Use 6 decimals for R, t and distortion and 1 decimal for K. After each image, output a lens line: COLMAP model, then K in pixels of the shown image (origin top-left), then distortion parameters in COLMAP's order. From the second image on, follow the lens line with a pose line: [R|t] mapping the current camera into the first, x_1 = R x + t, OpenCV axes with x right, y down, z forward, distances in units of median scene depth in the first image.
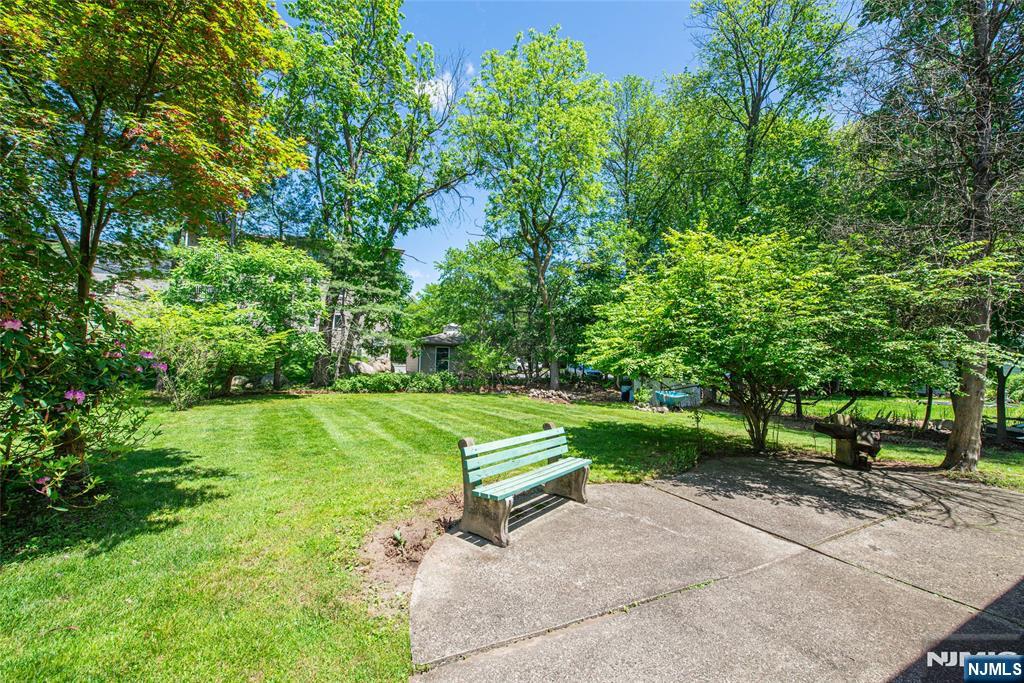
lens RADIAL K [[402.6, 0, 508.7], [0, 402.6, 341.3], [0, 0, 1]] dist [-0.018425, -0.000135]
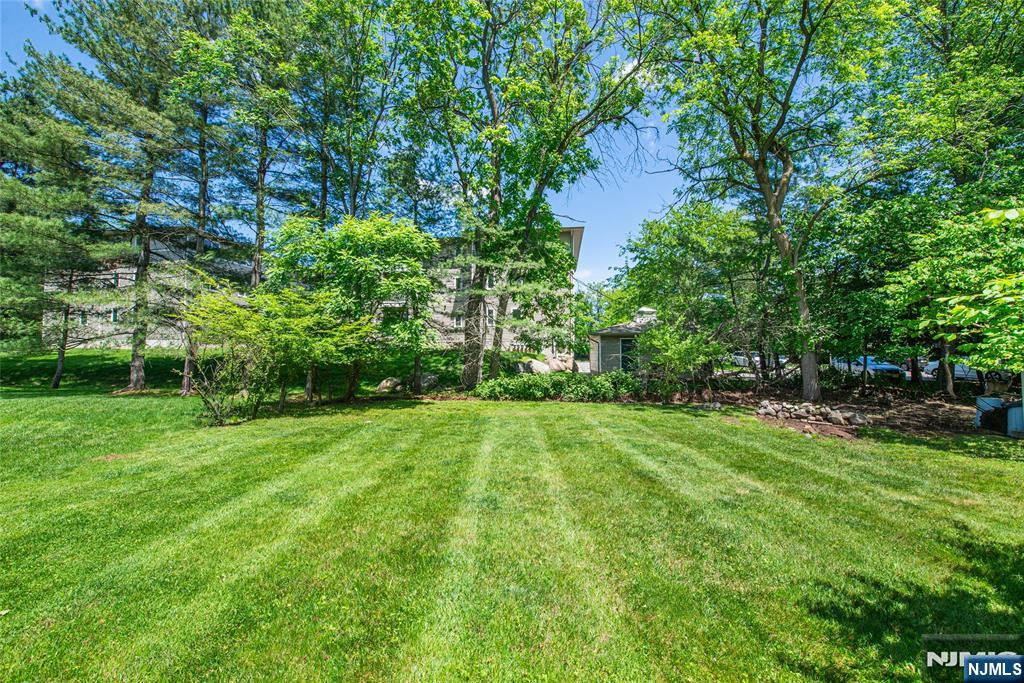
lens RADIAL K [[402.6, 0, 508.7], [0, 402.6, 341.3], [0, 0, 1]] dist [-0.018425, -0.000135]
pose [[0.862891, -0.043061, -0.503552, 0.029877], [0.046006, 0.998919, -0.006586, 0.018398], [0.503292, -0.017483, 0.863940, 0.284967]]
